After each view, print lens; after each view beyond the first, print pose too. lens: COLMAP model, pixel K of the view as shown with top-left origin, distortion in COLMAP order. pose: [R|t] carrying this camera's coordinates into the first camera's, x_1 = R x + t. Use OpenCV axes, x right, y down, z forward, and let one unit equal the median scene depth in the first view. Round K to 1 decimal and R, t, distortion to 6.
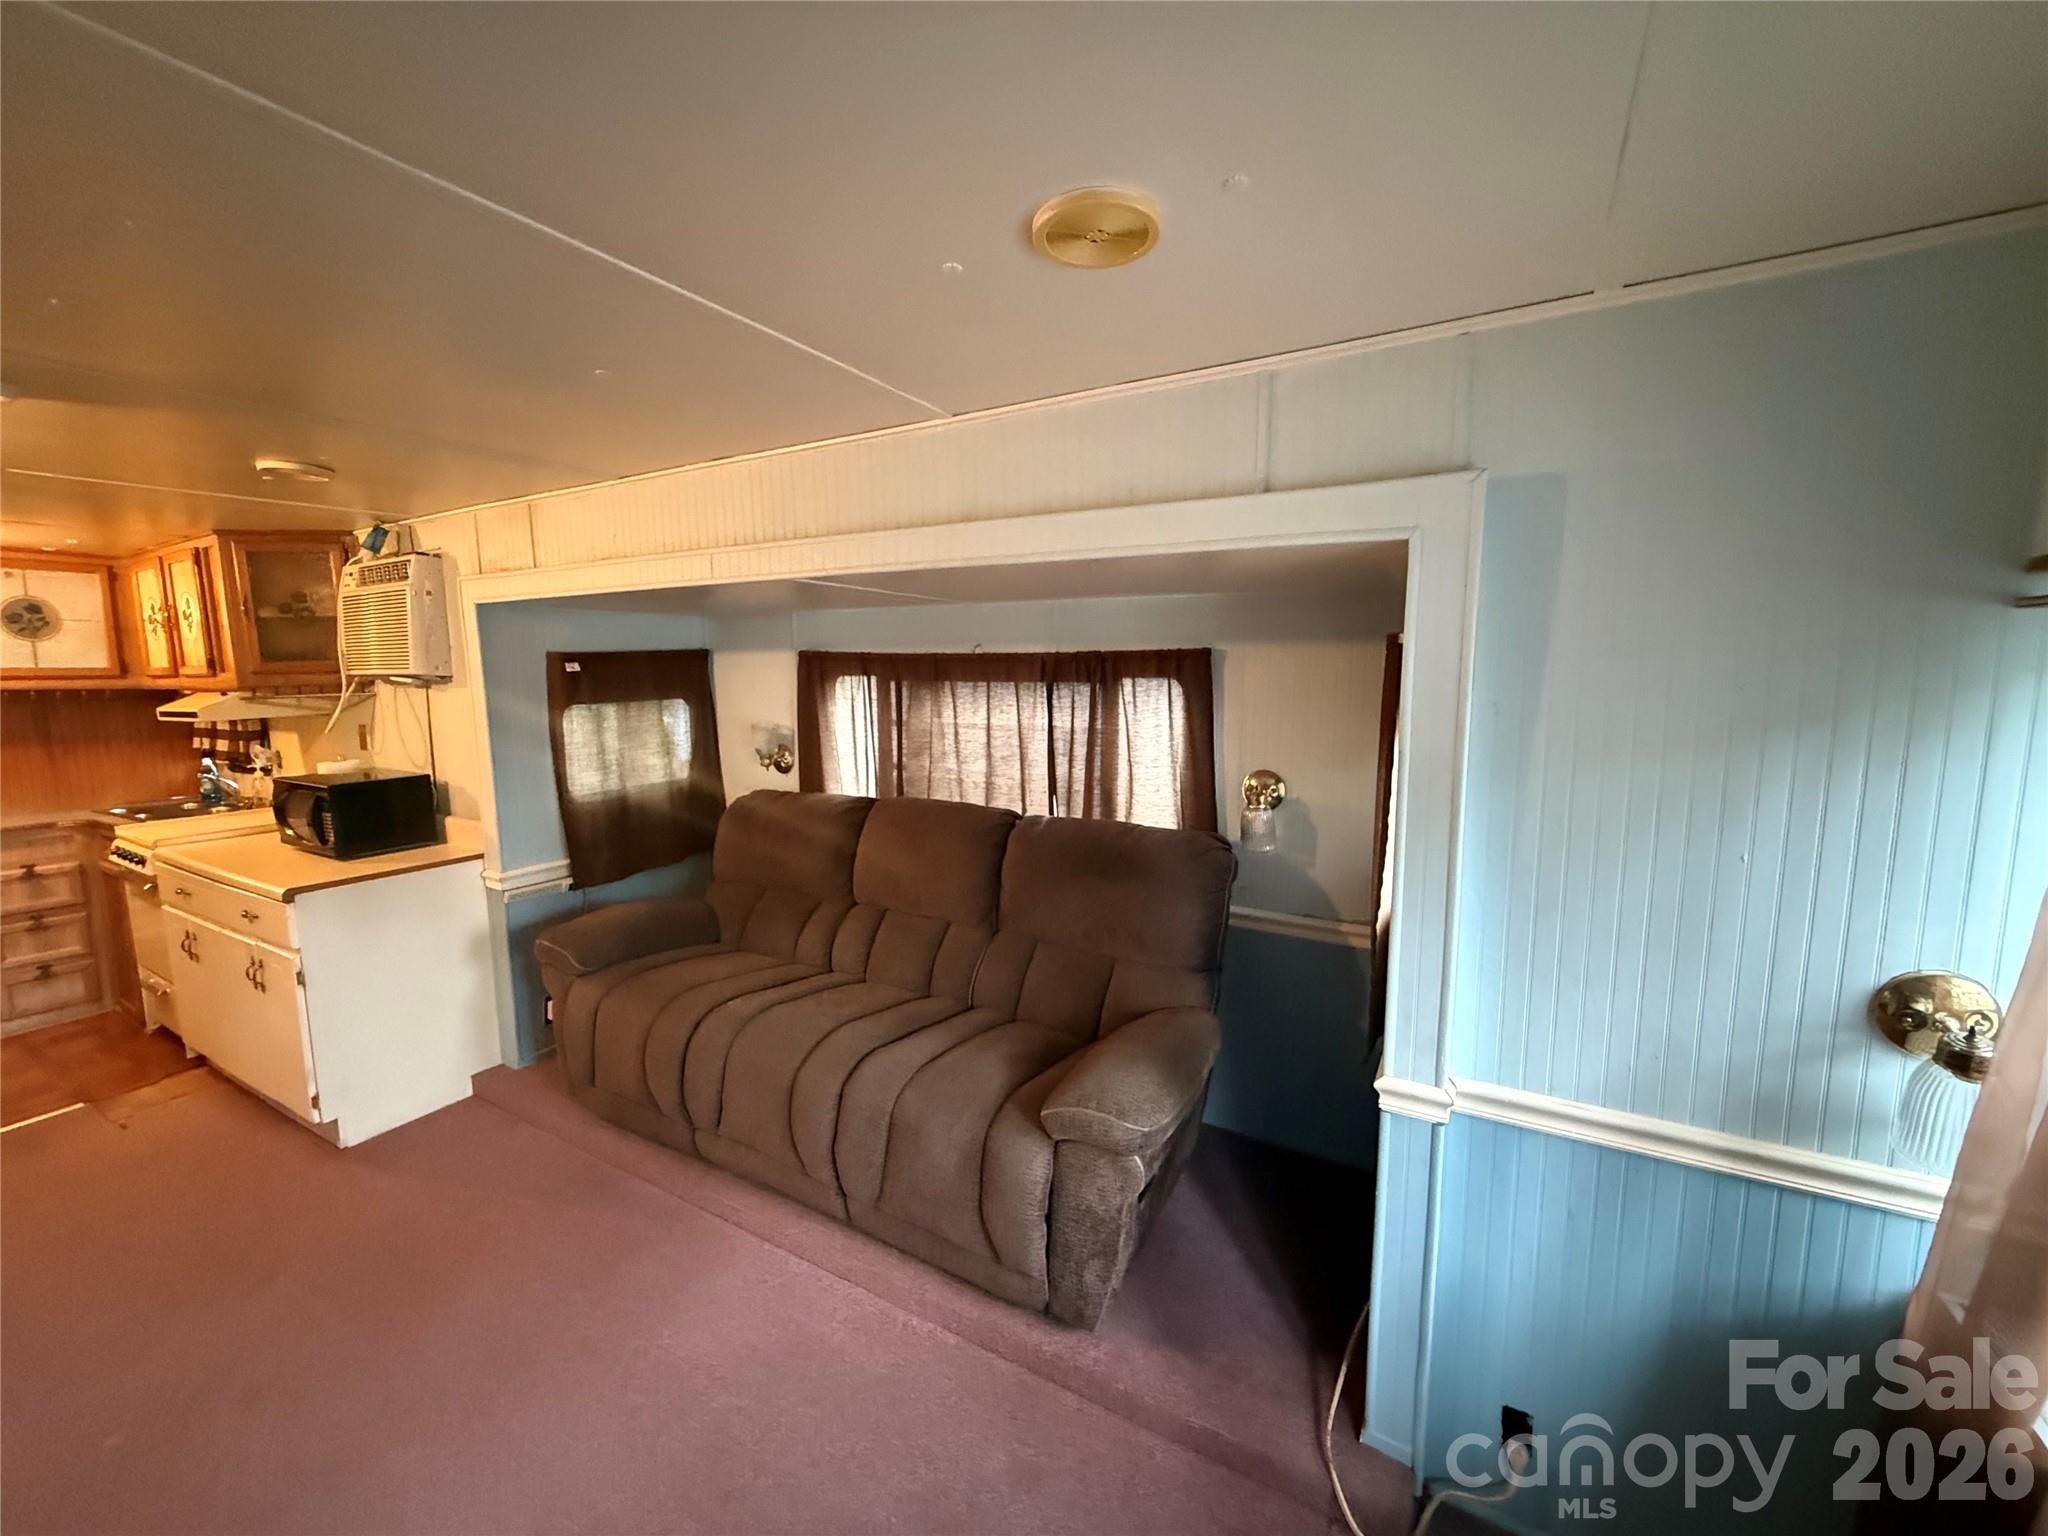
lens RADIAL K [[814.2, 0, 1018.5], [0, 814.2, 767.6], [0, 0, 1]] dist [0.001750, -0.000738]
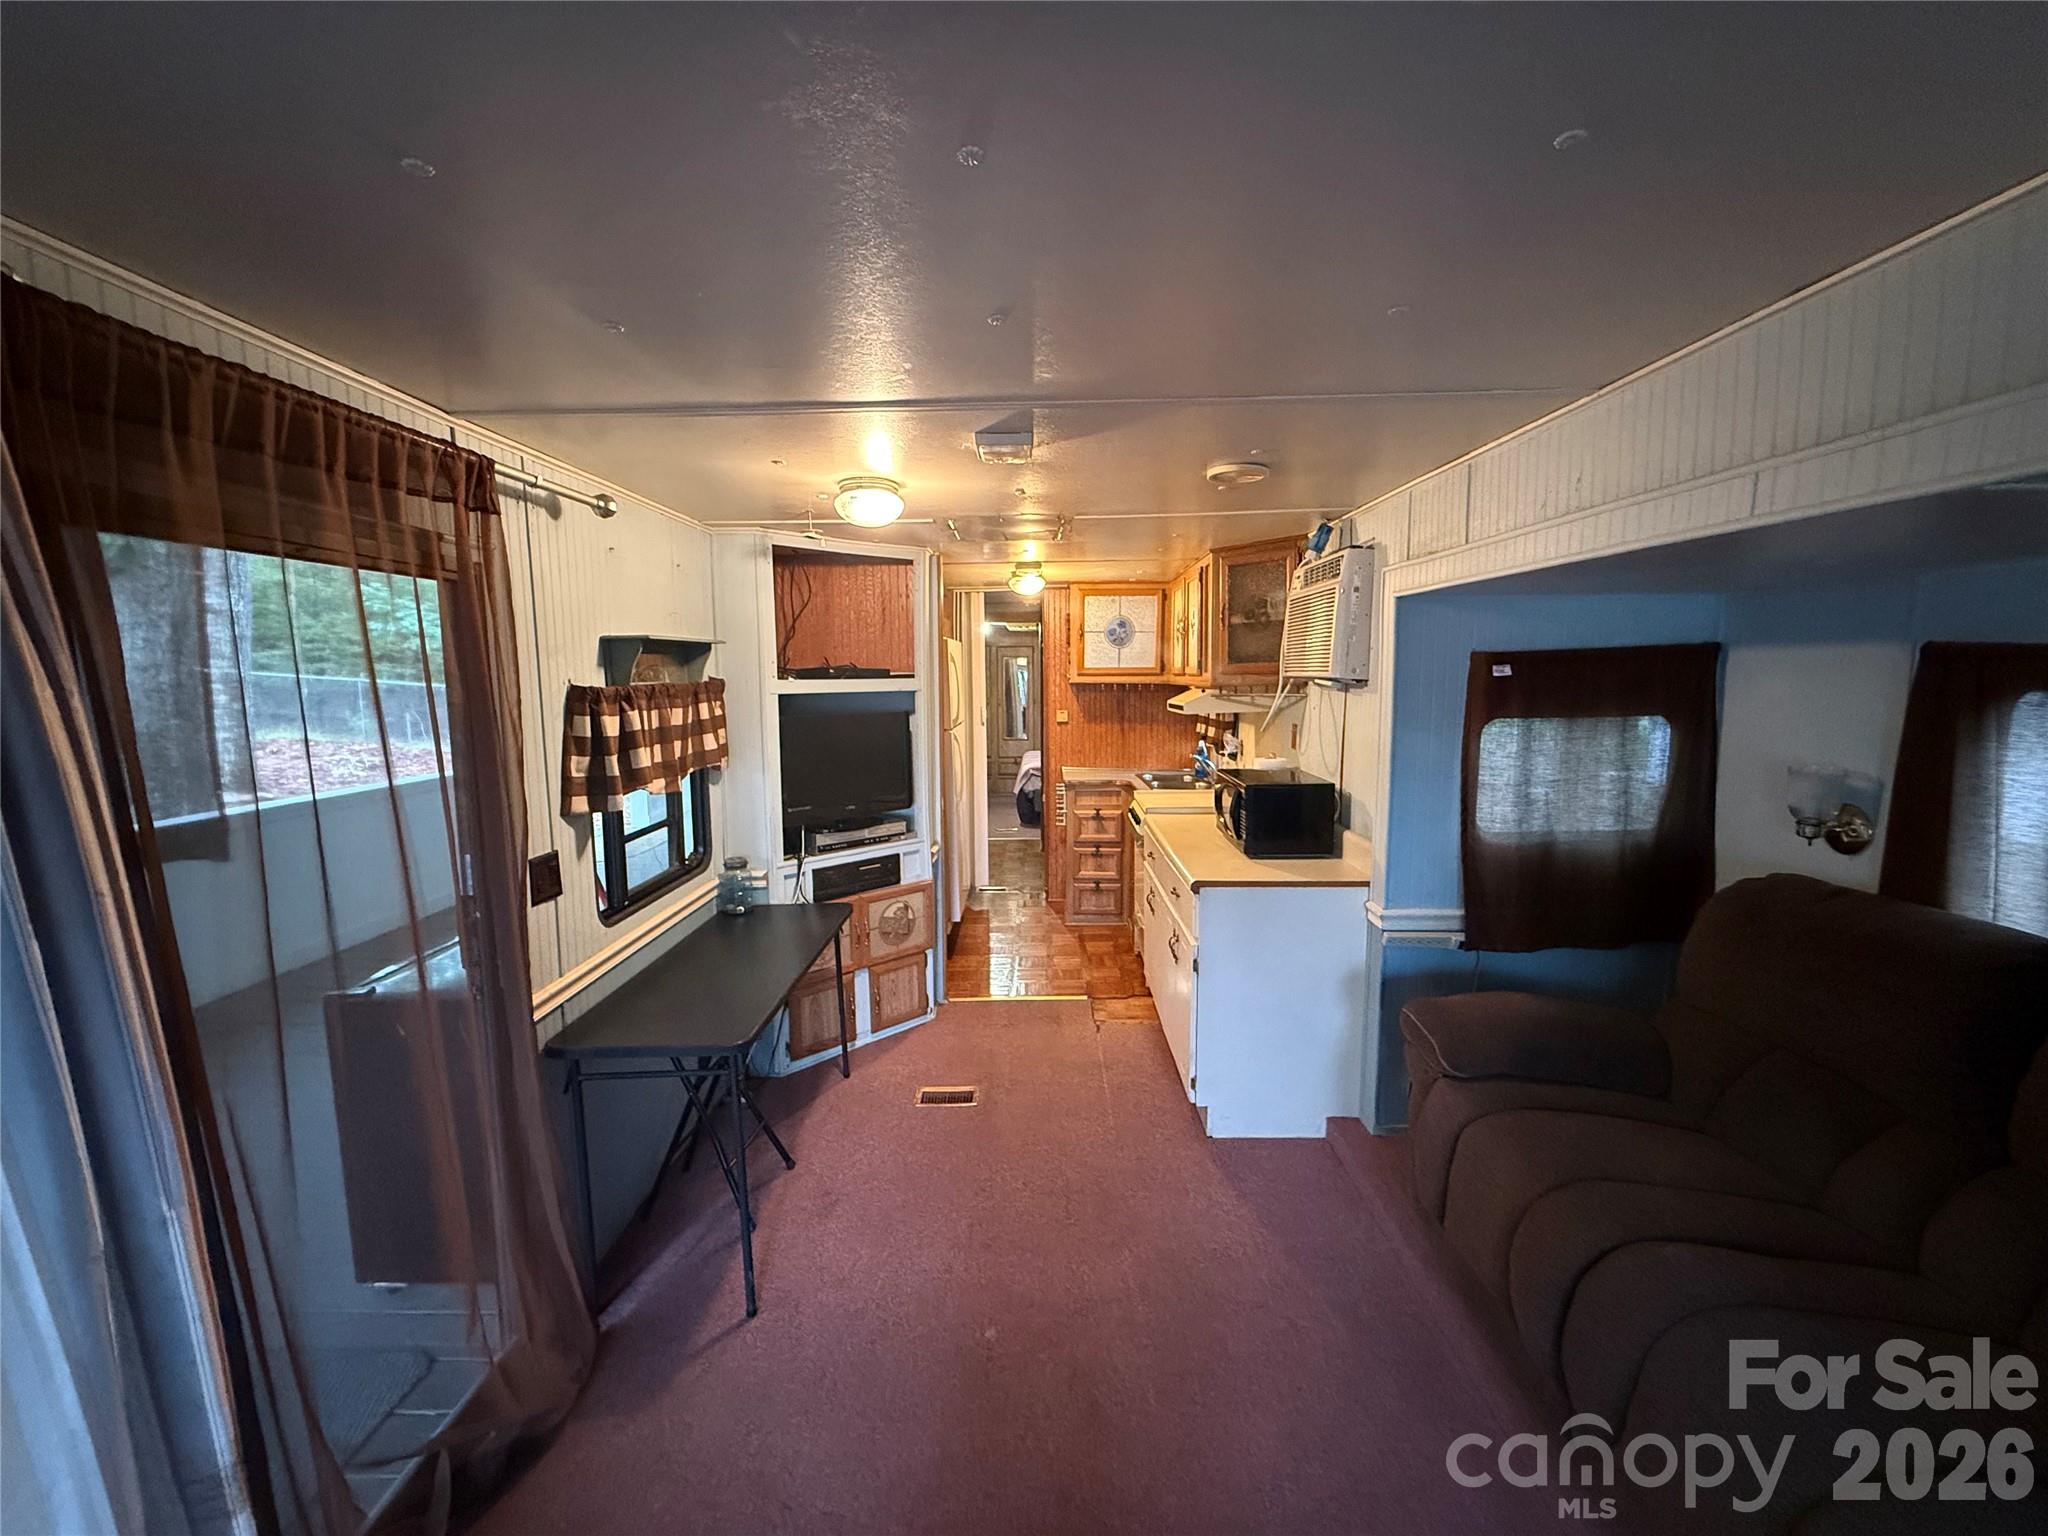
lens RADIAL K [[814.2, 0, 1023.5], [0, 814.2, 770.7], [0, 0, 1]] dist [0.001750, -0.000738]
pose [[0.487900, 0.112663, -0.865598, -0.080648], [-0.102293, 0.992183, 0.071480, -0.034816], [0.866885, 0.053669, 0.495611, 0.208044]]
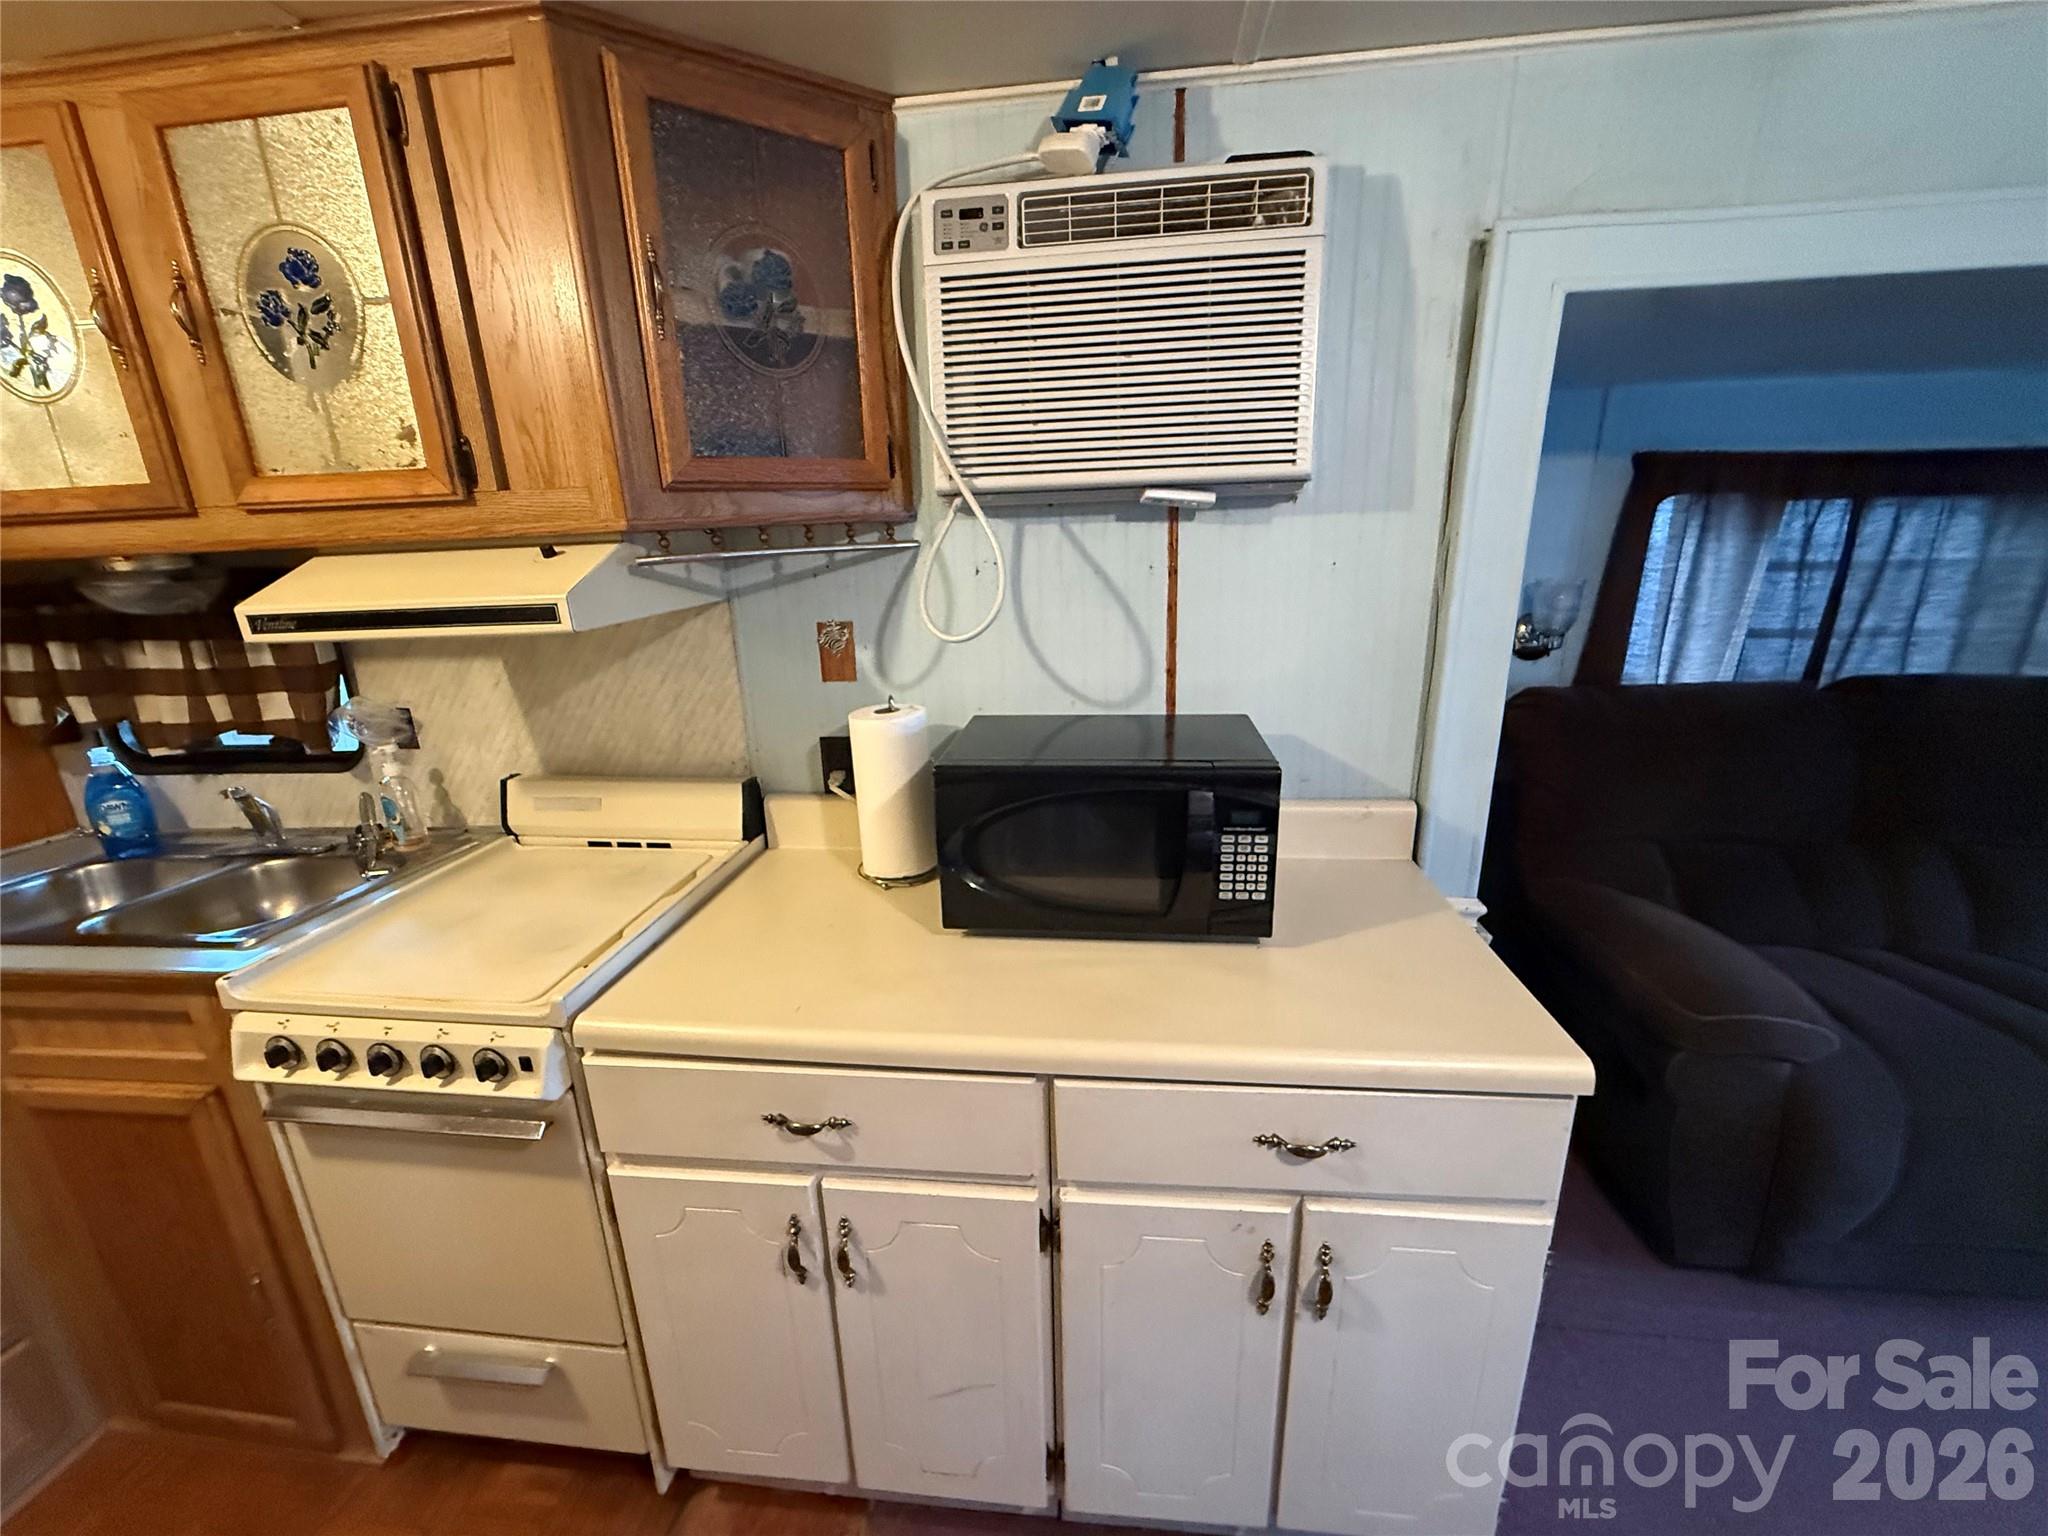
lens RADIAL K [[814.2, 0, 1019.4], [0, 814.2, 765.2], [0, 0, 1]] dist [0.001750, -0.000738]
pose [[0.915253, -0.127675, 0.382113, -0.946486], [0.071803, 0.984966, 0.157118, -0.041334], [-0.396429, -0.116366, 0.910661, 0.598551]]
